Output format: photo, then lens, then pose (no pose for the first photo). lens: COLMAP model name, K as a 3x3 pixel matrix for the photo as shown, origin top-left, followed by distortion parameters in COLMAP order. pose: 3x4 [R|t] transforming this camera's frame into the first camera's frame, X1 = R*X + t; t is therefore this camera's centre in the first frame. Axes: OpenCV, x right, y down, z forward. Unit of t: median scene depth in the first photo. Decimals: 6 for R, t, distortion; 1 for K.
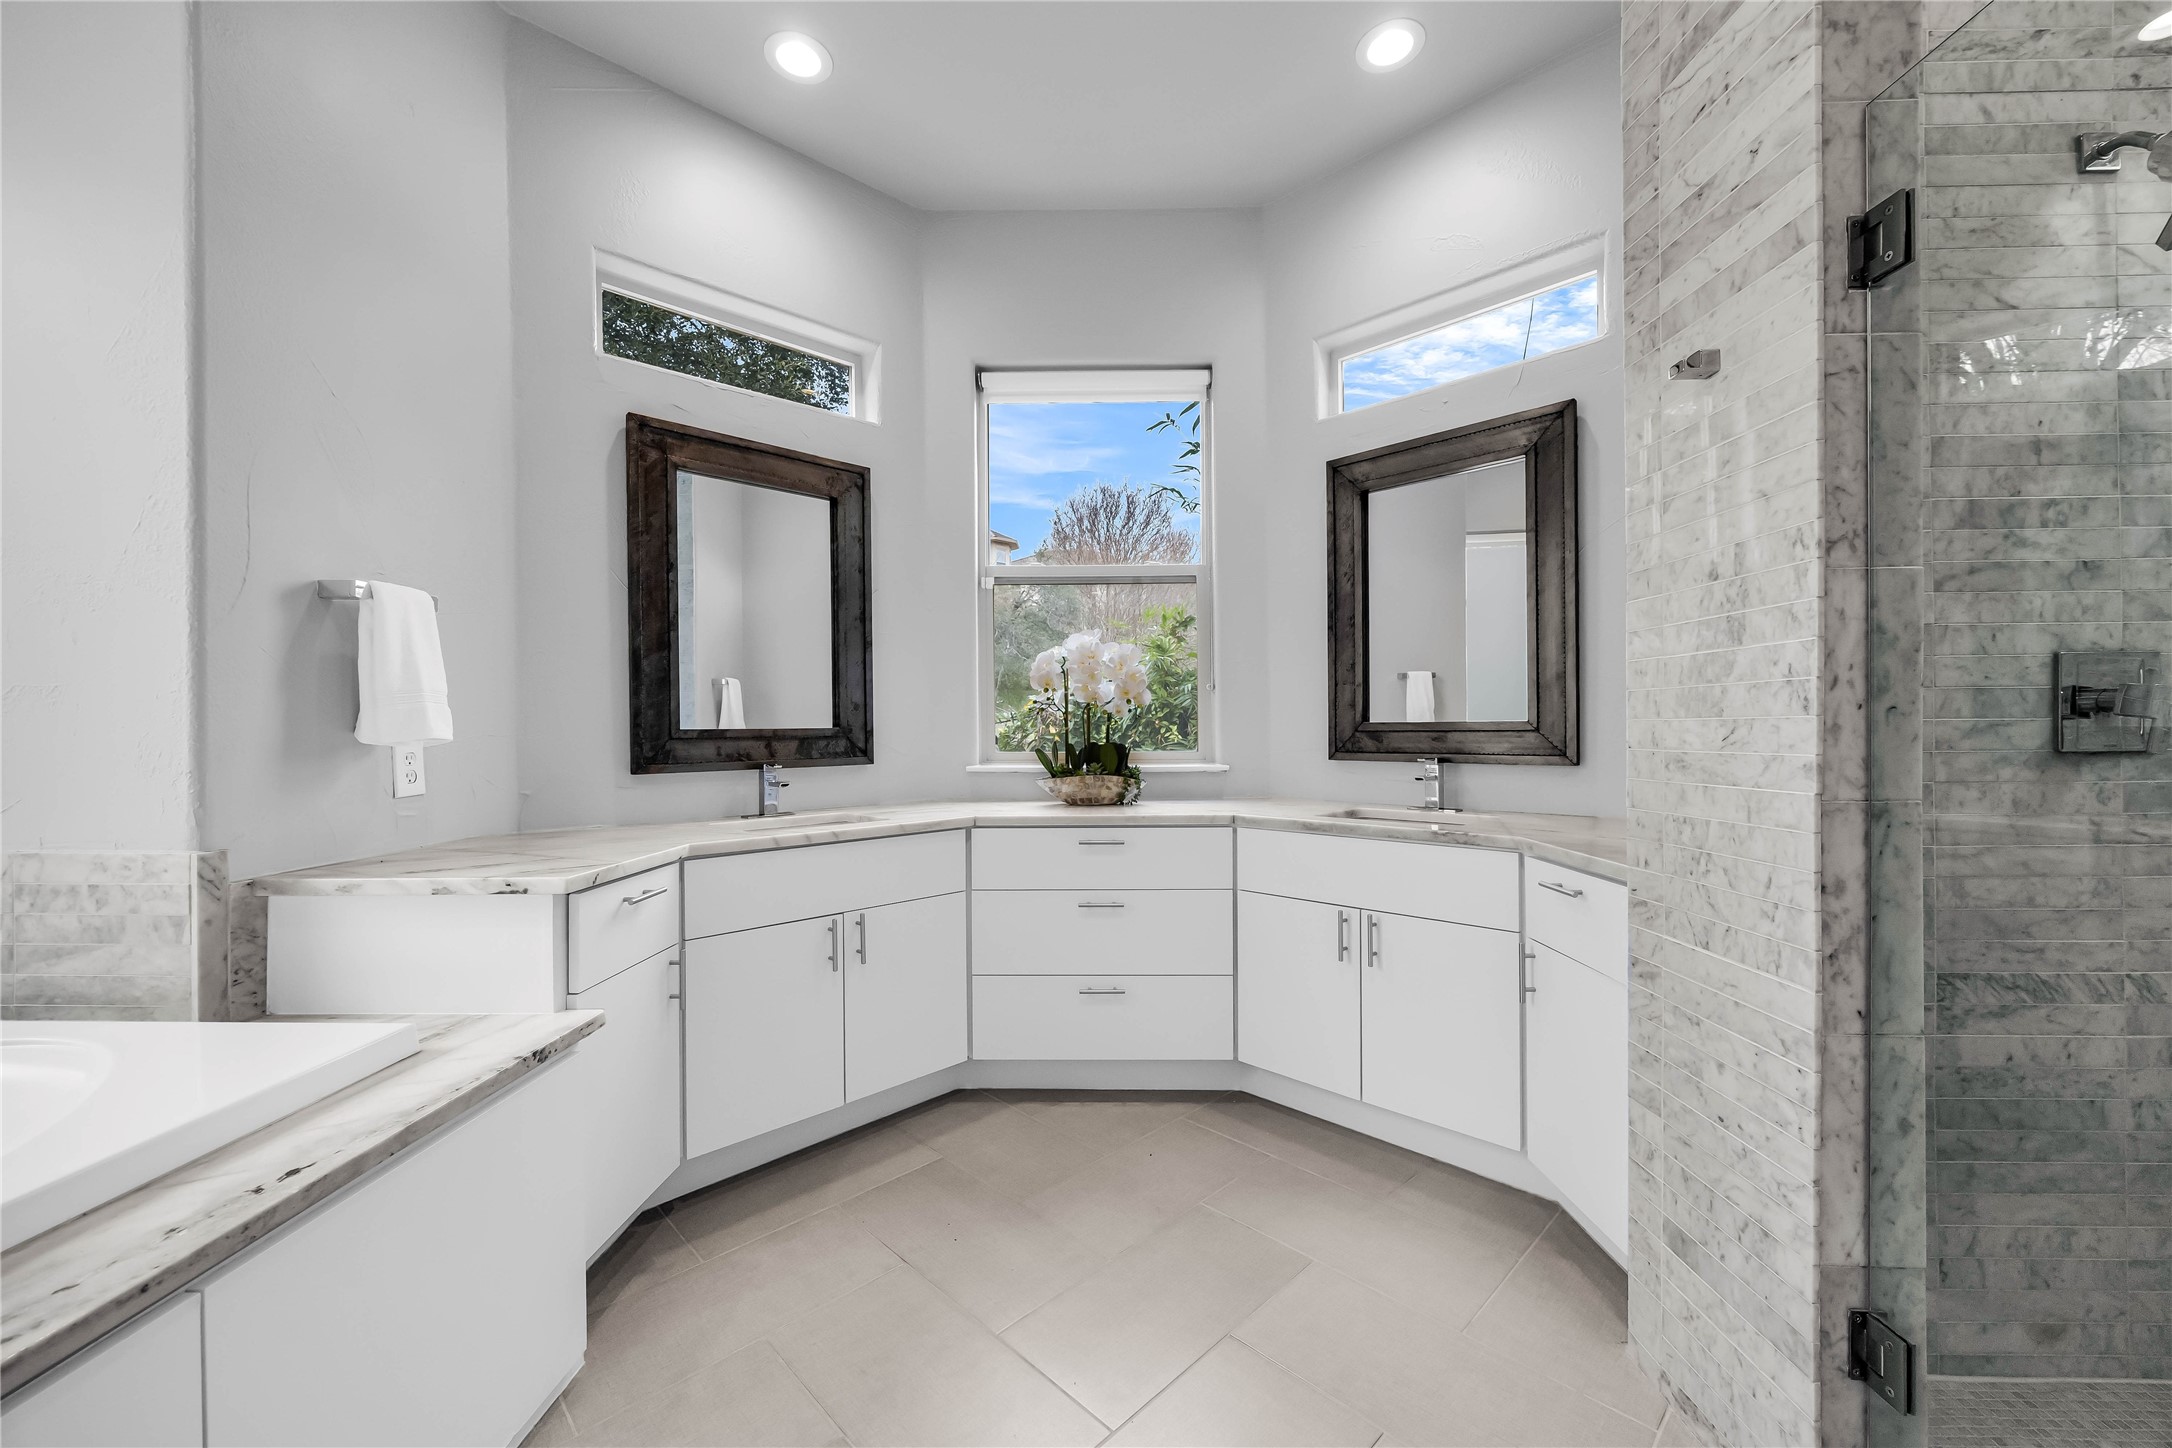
lens RADIAL K [[848.1, 0, 1085.7], [0, 848.1, 730.1], [0, 0, 1]] dist [-0.000367, -0.000406]
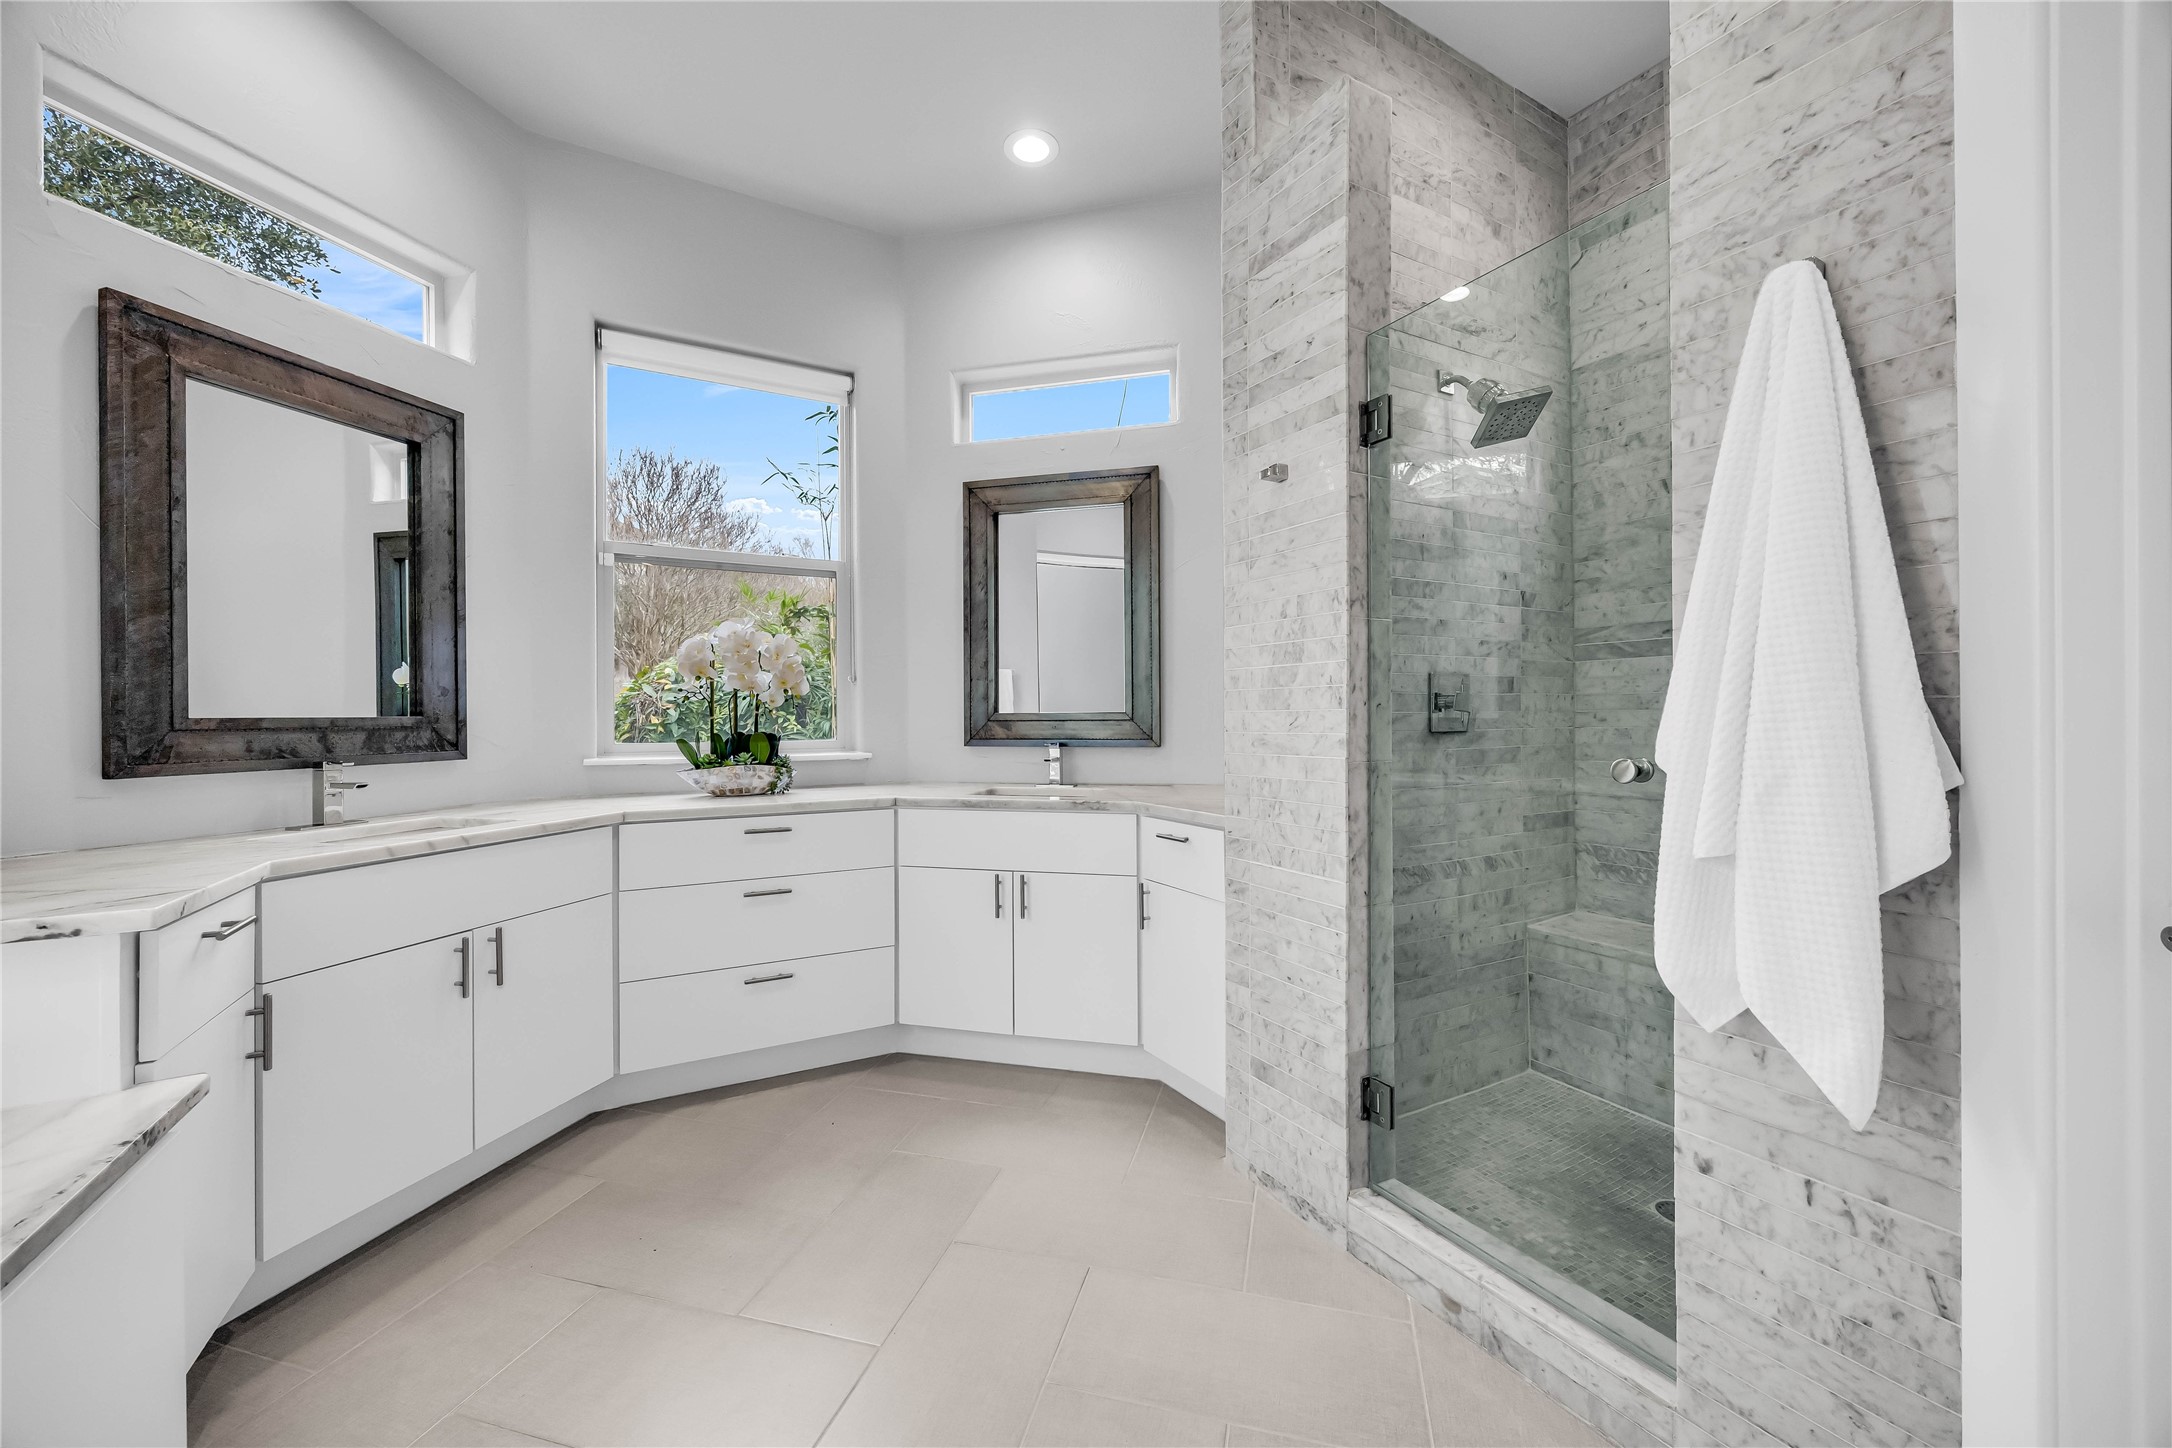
lens RADIAL K [[834.9, 0, 1086.2], [0, 834.9, 716.1], [0, 0, 1]] dist [-0.001259, -0.000496]
pose [[0.863195, 0.002669, 0.504864, -0.166251], [0.000625, 0.999980, -0.006355, 0.002791], [-0.504871, 0.005801, 0.863175, -0.051417]]
